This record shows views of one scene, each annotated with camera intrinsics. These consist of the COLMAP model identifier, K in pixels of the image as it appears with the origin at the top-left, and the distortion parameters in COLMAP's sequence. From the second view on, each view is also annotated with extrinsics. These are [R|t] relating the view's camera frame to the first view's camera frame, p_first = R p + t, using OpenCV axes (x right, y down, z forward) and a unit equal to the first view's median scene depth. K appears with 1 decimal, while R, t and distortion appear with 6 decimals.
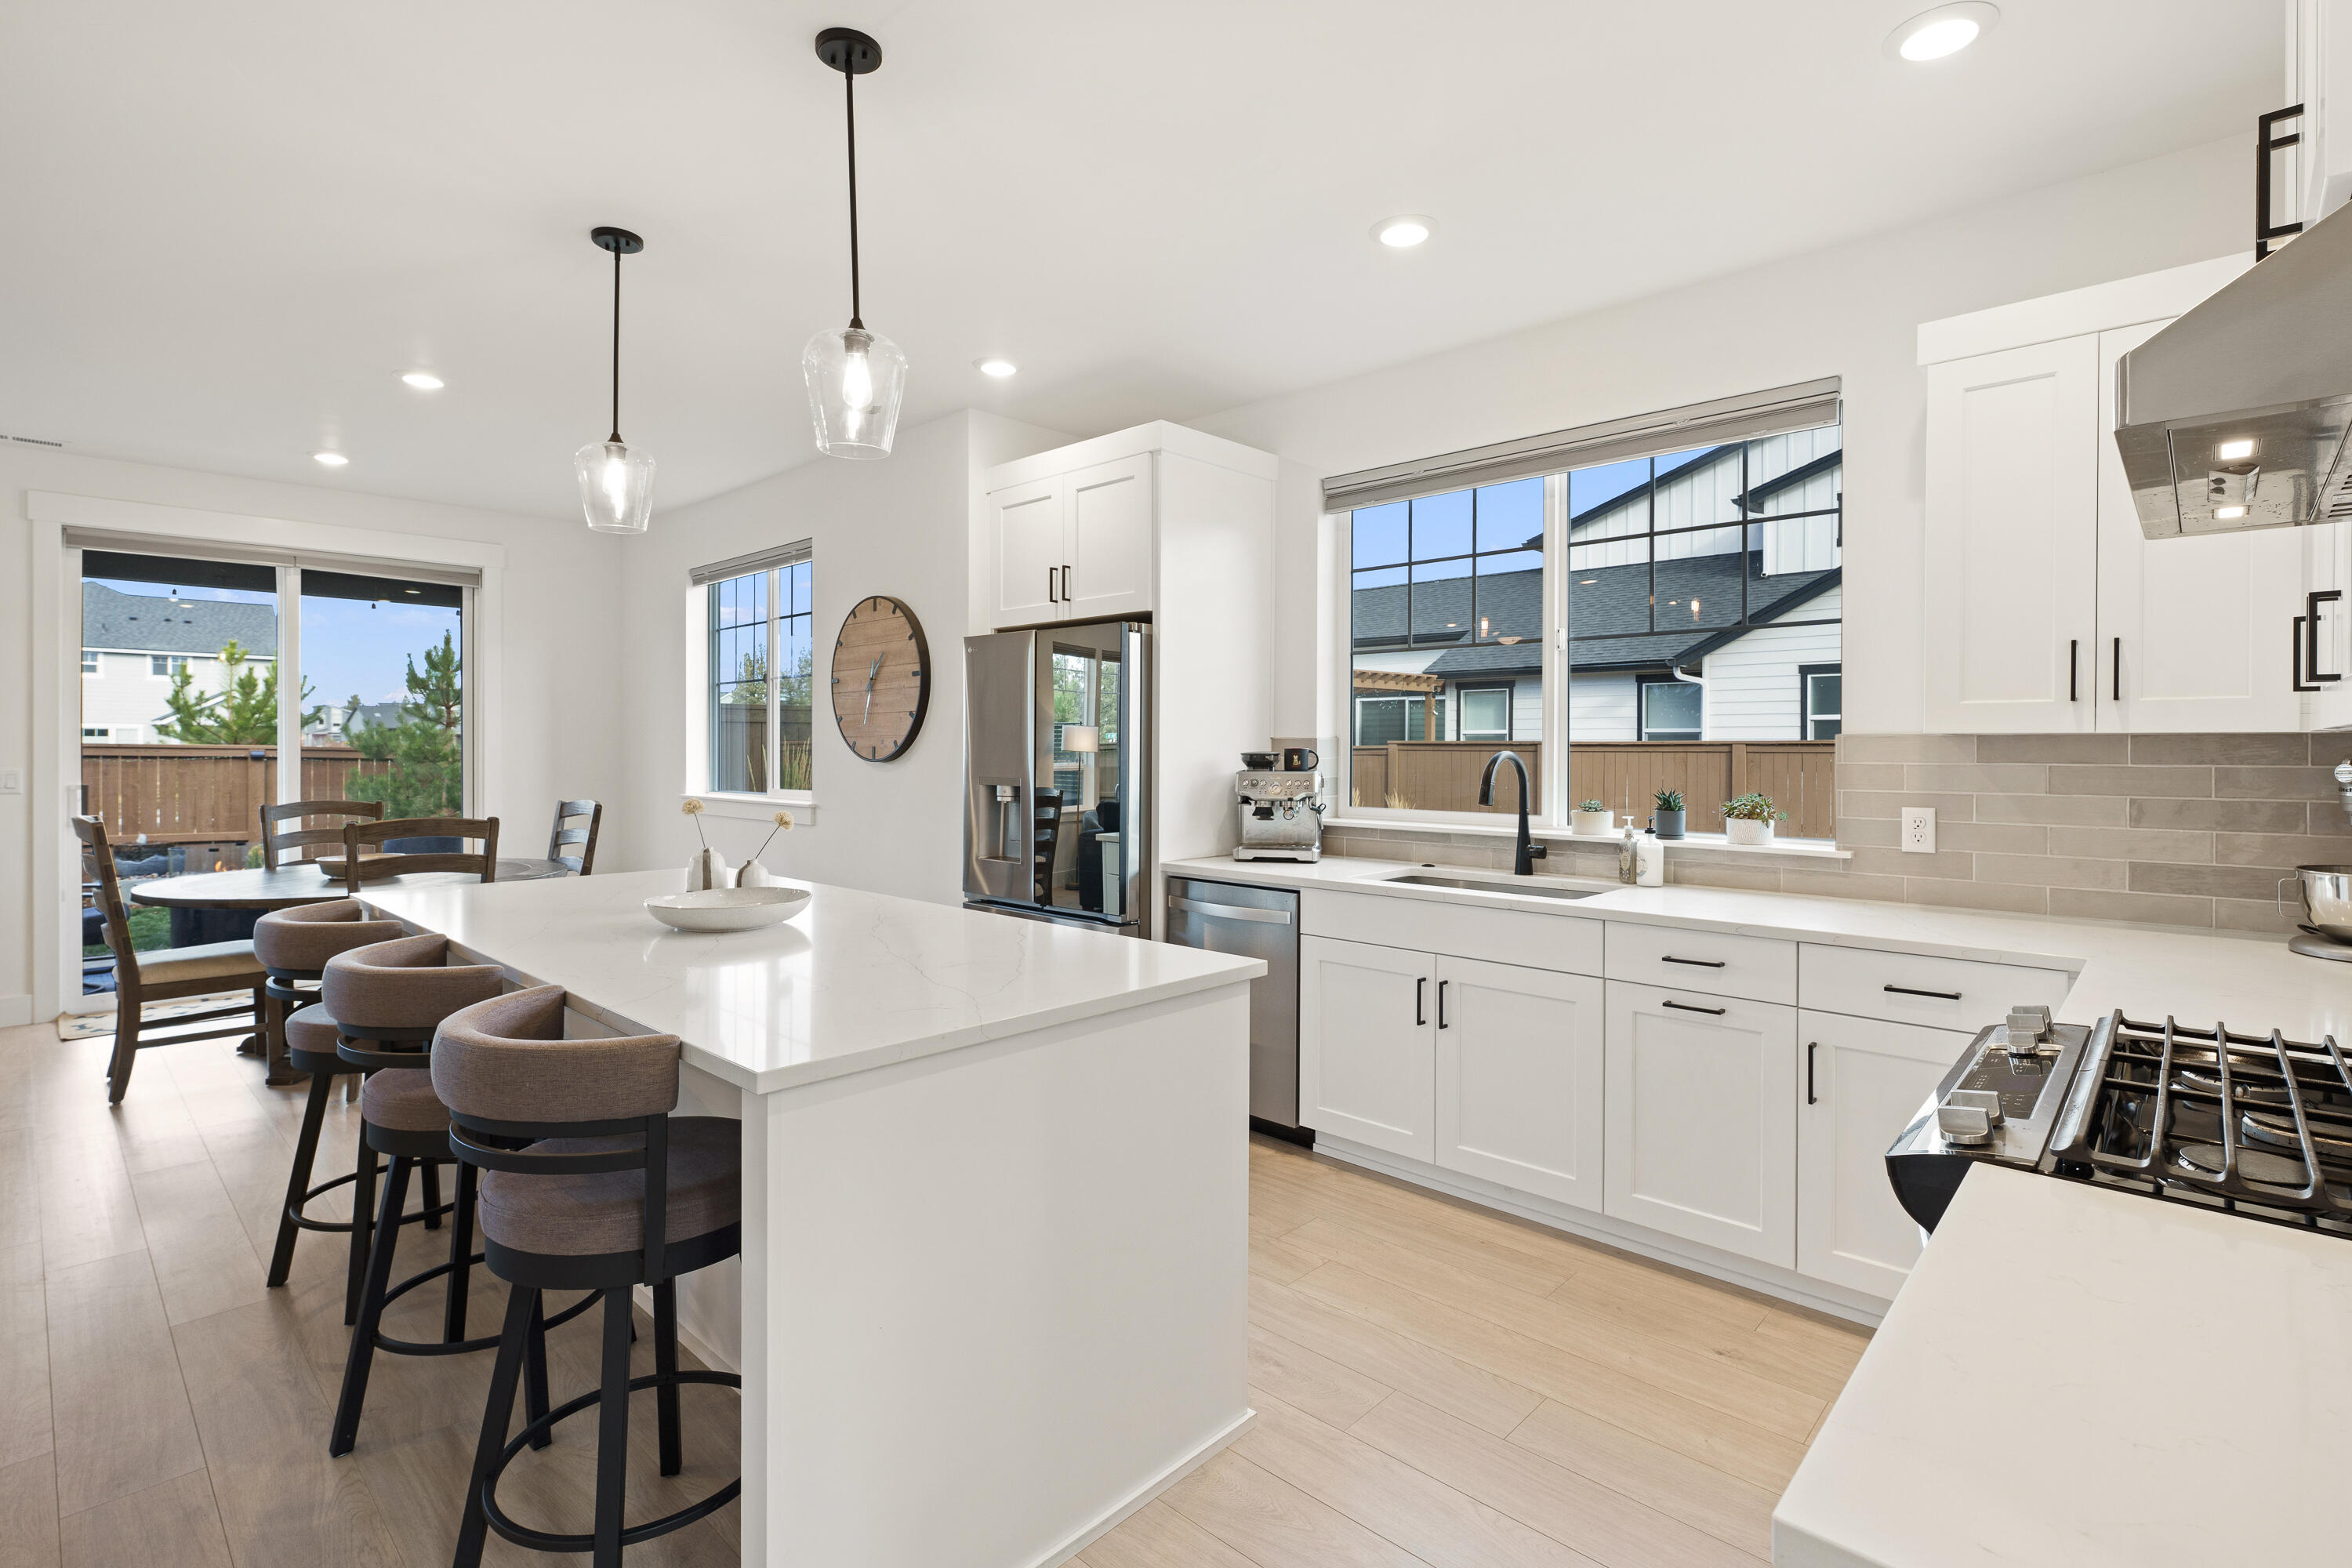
lens RADIAL K [[1105.0, 0, 1186.5], [0, 1105.0, 752.0], [0, 0, 1]] dist [0.002022, 0.000183]
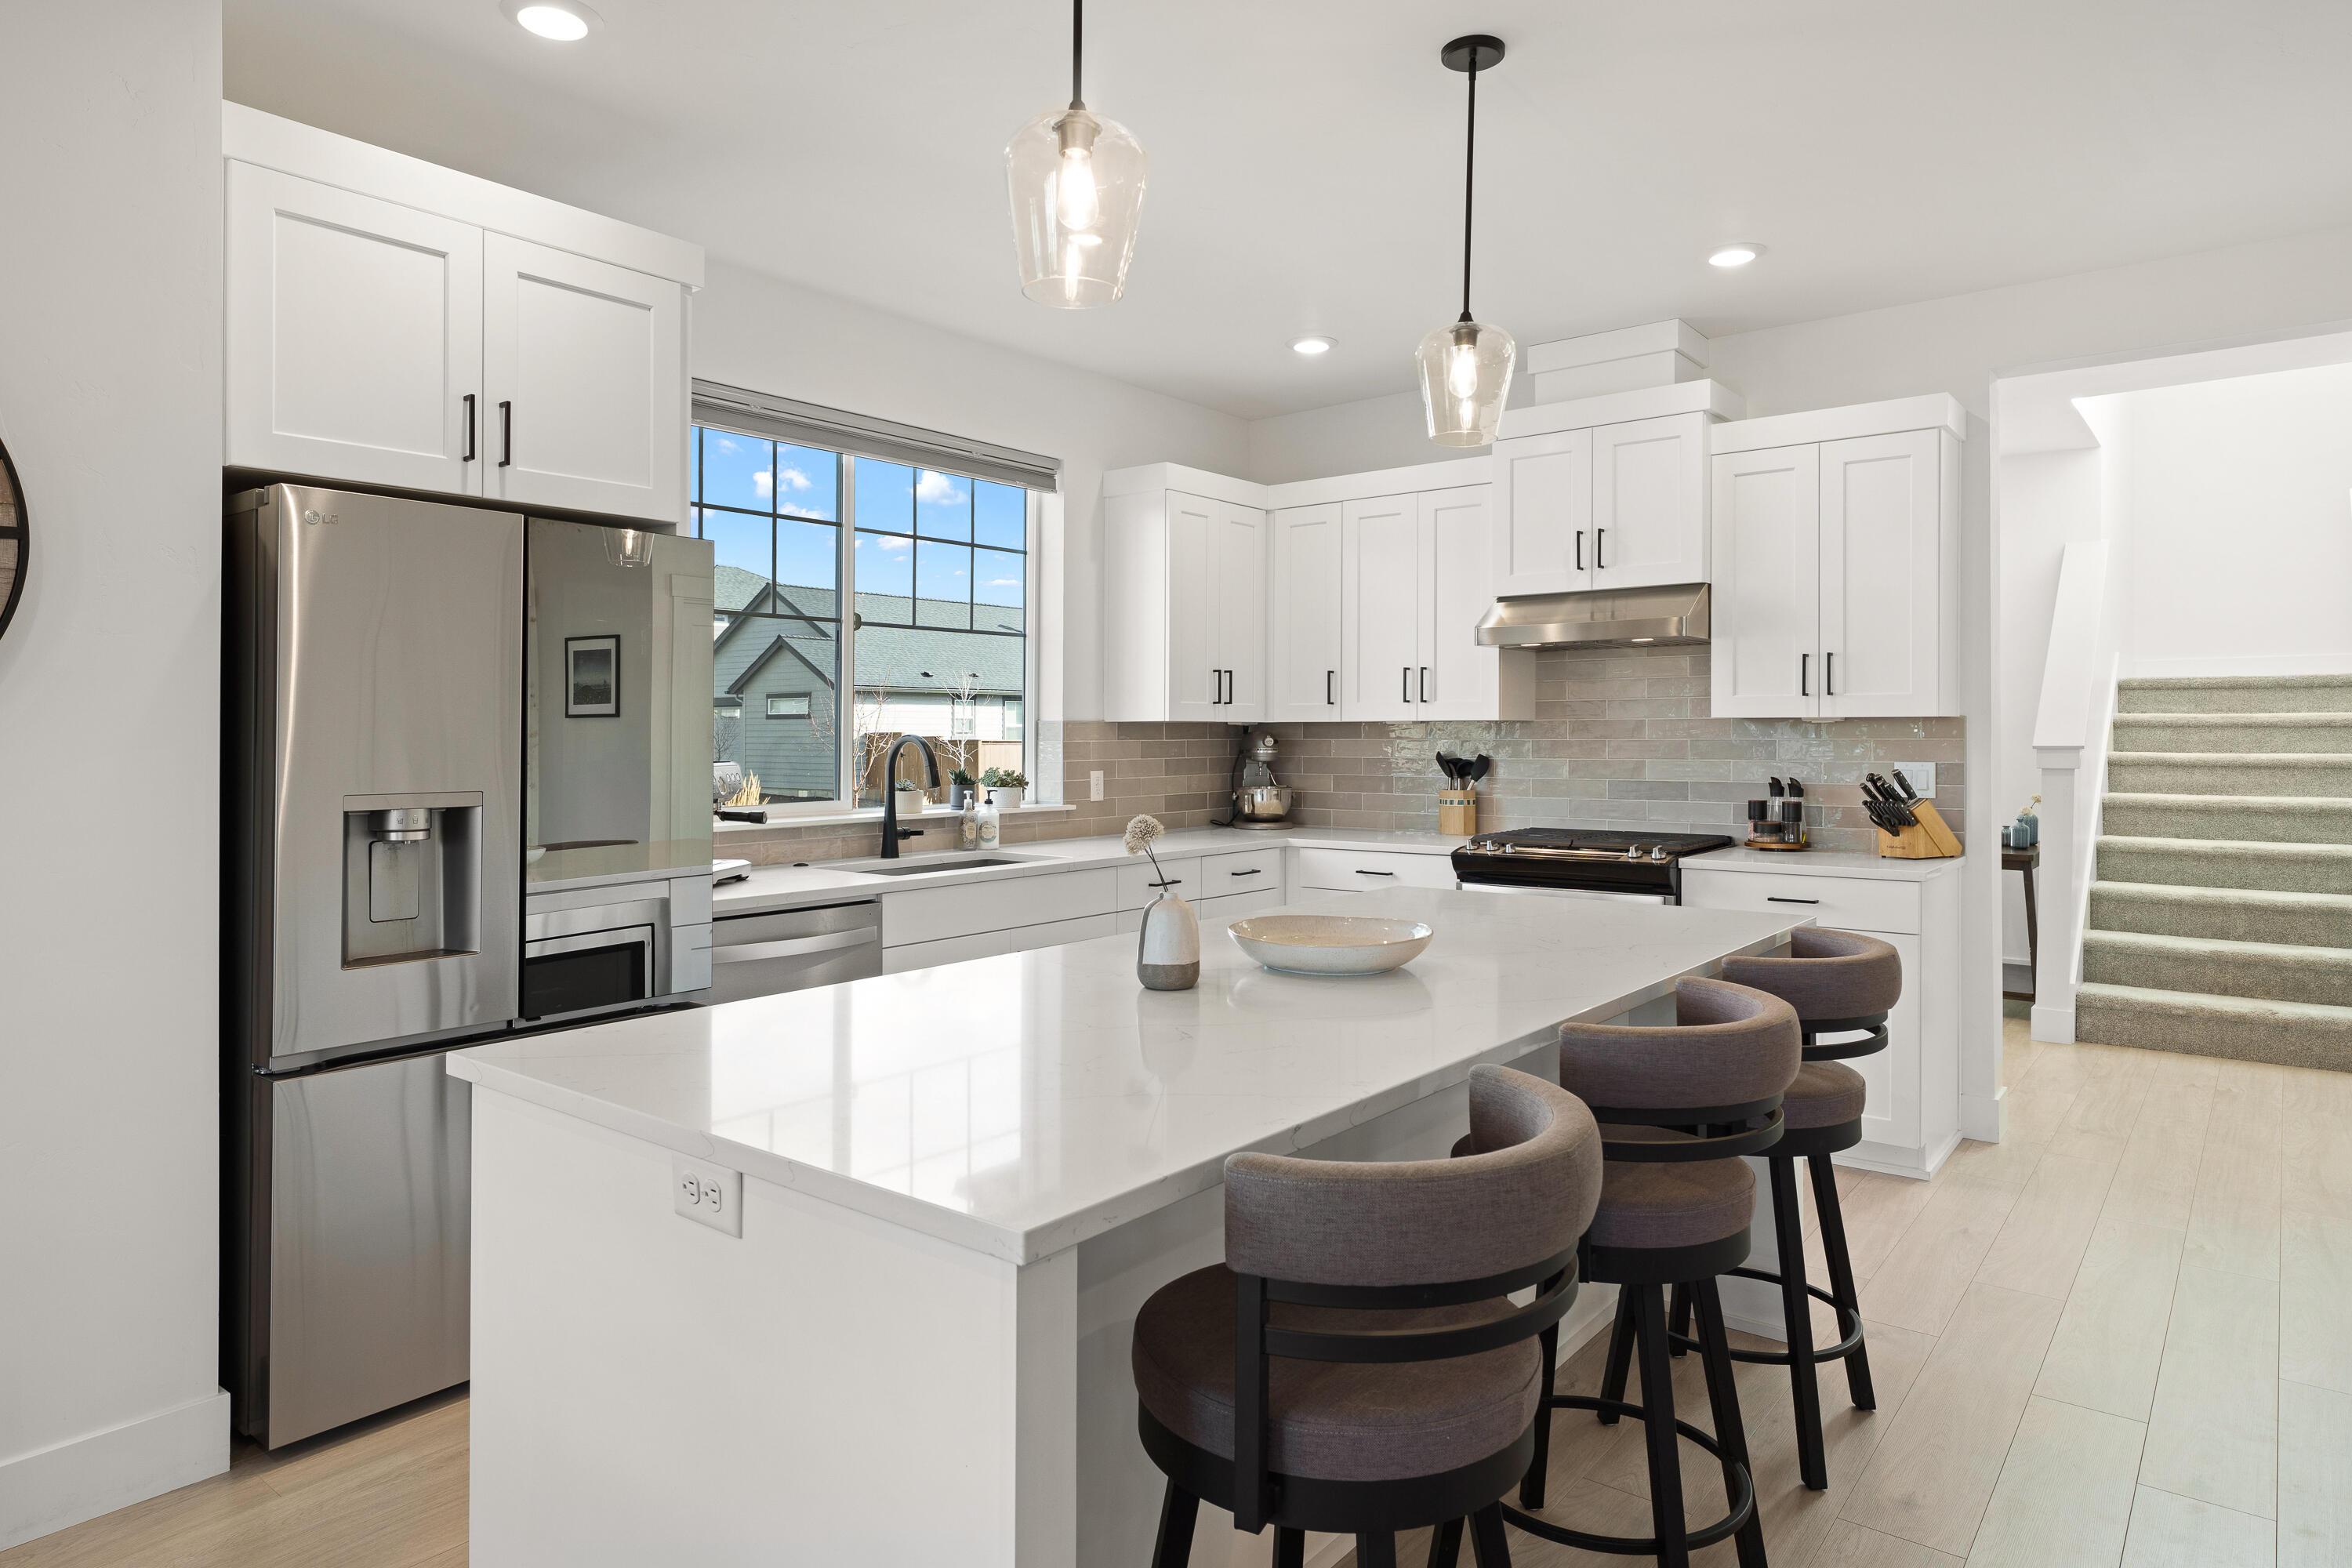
lens RADIAL K [[1391.2, 0, 1163.1], [0, 1391.2, 738.0], [0, 0, 1]] dist [0.003176, -0.000020]
pose [[-0.072376, -0.006079, 0.997359, -0.732491], [0.007372, 0.999951, 0.006630, -0.003200], [-0.997350, 0.007832, -0.072328, 0.640044]]
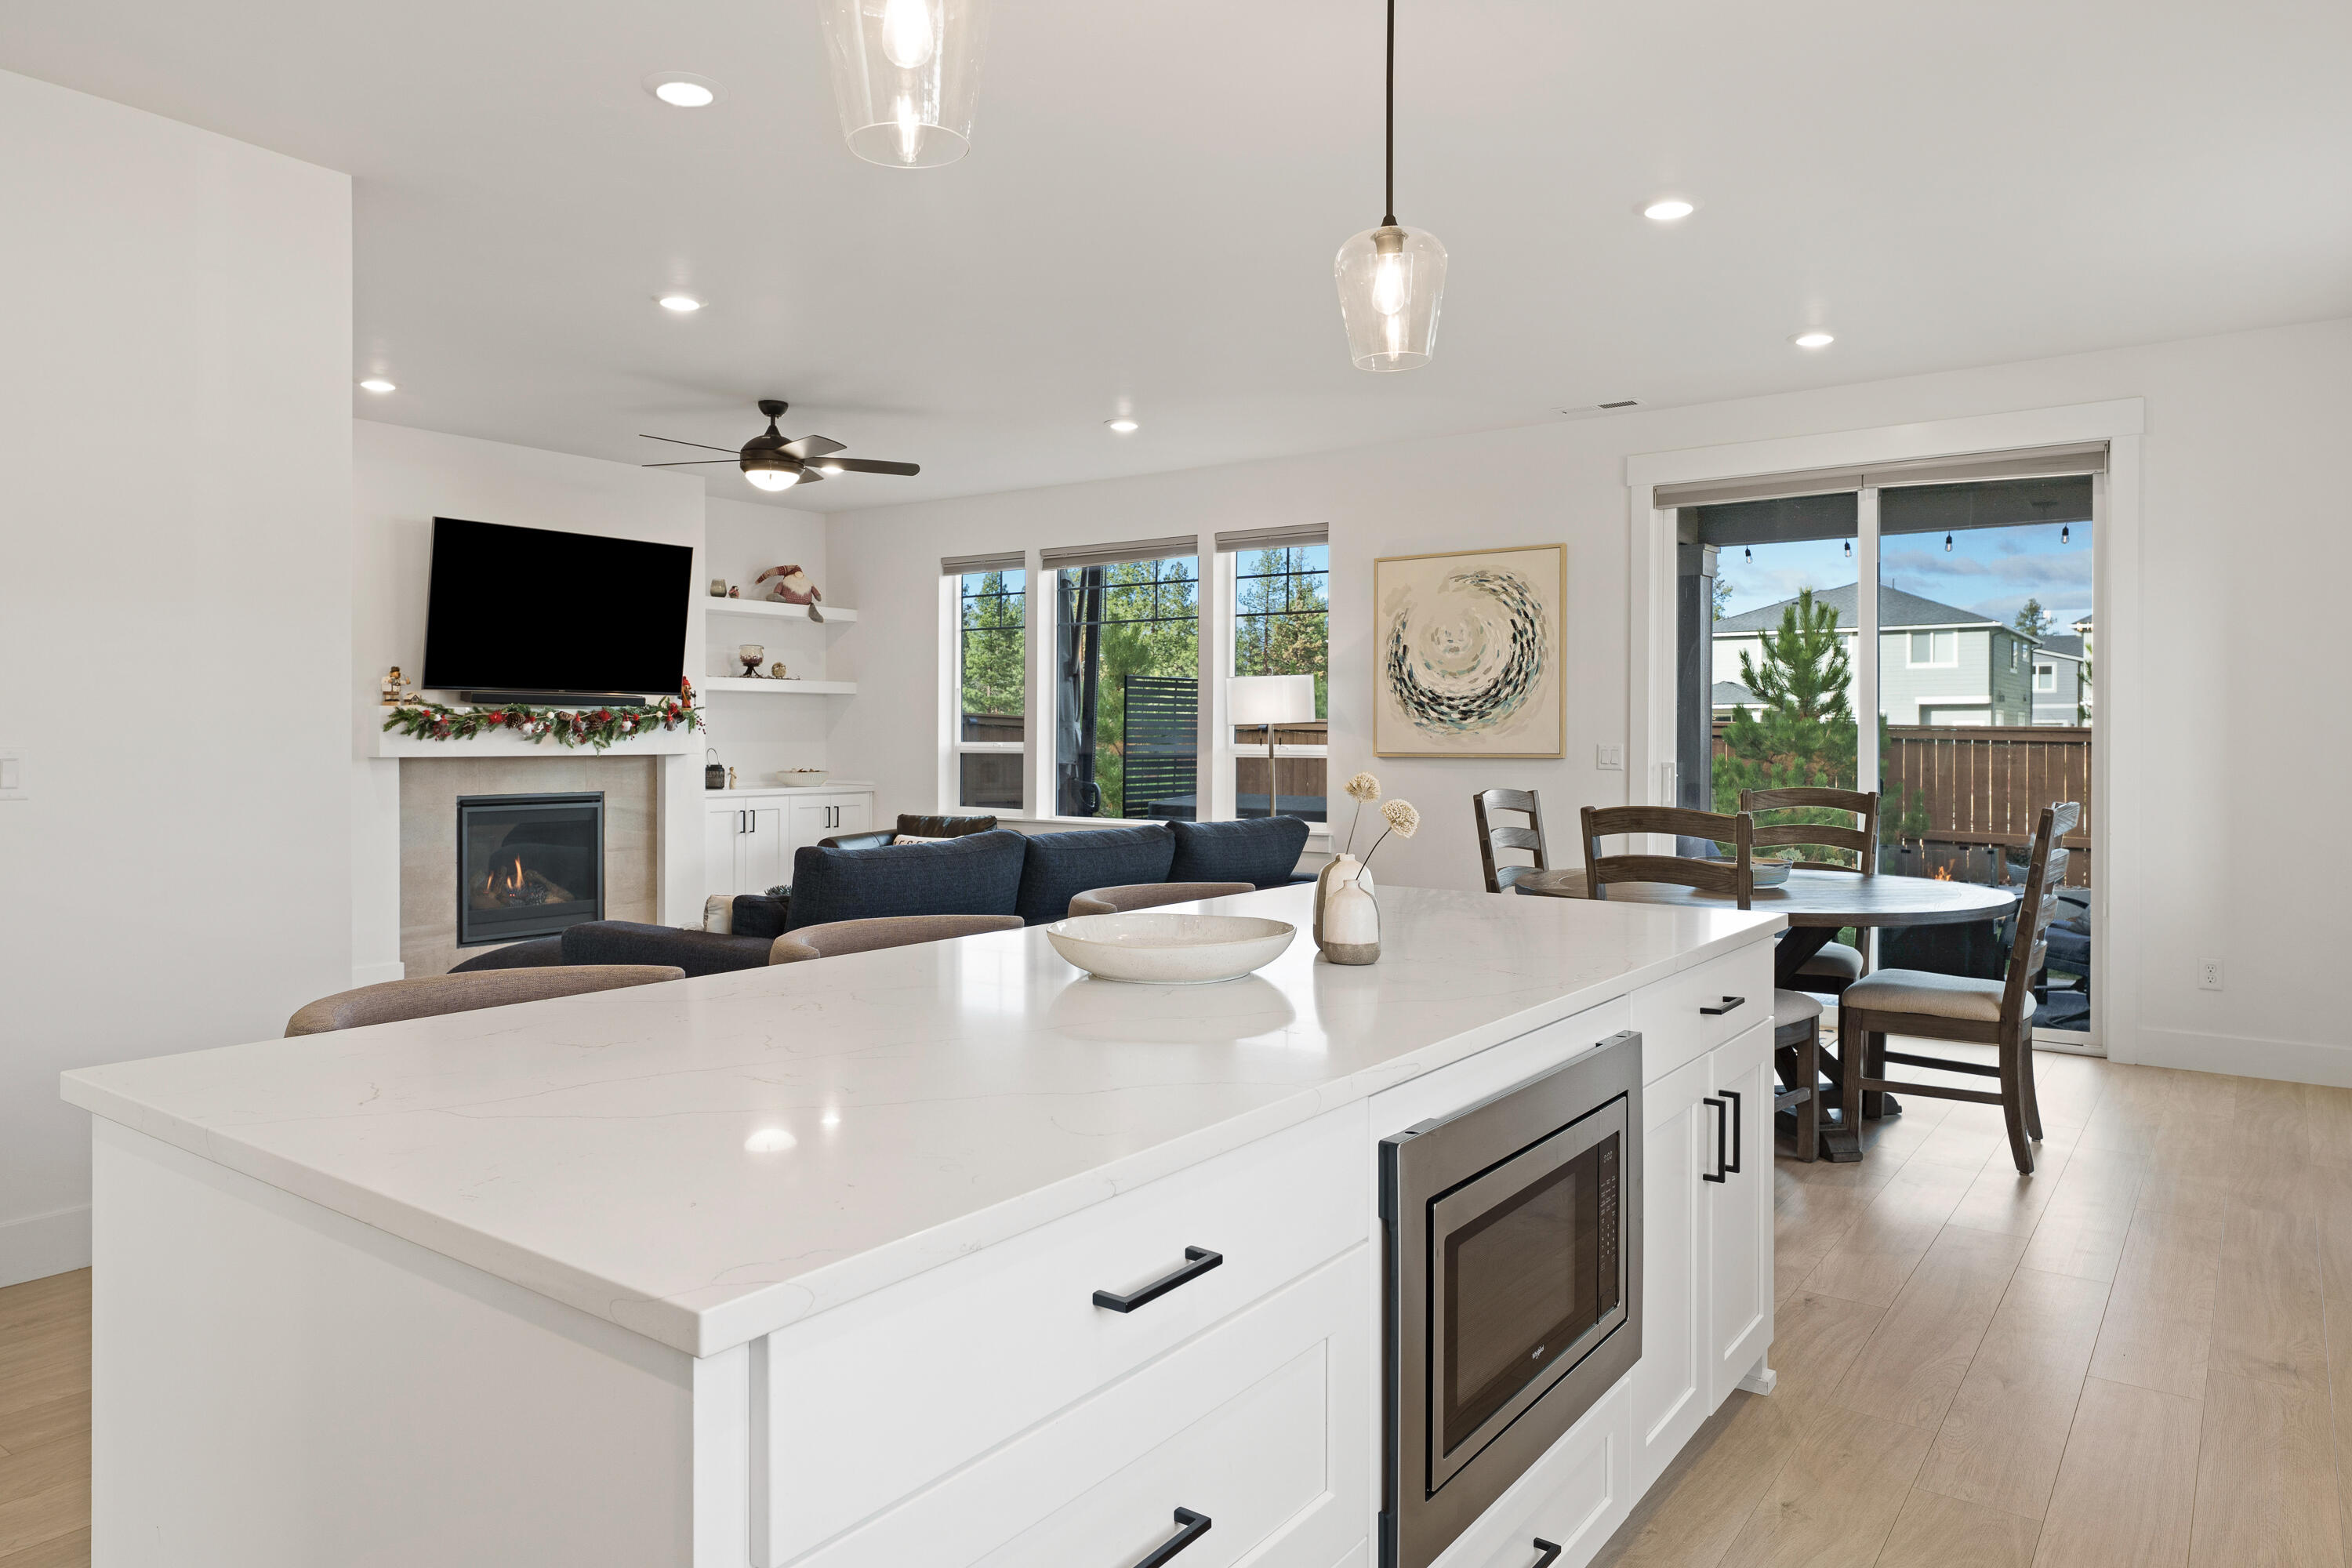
lens RADIAL K [[1462.6, 0, 1162.2], [0, 1462.6, 746.9], [0, 0, 1]] dist [-0.000910, -0.000269]
pose [[0.107809, 0.005778, -0.994155, 0.202771], [-0.006098, 0.999968, 0.005151, 0.014190], [0.994153, 0.005507, 0.107841, 0.501439]]
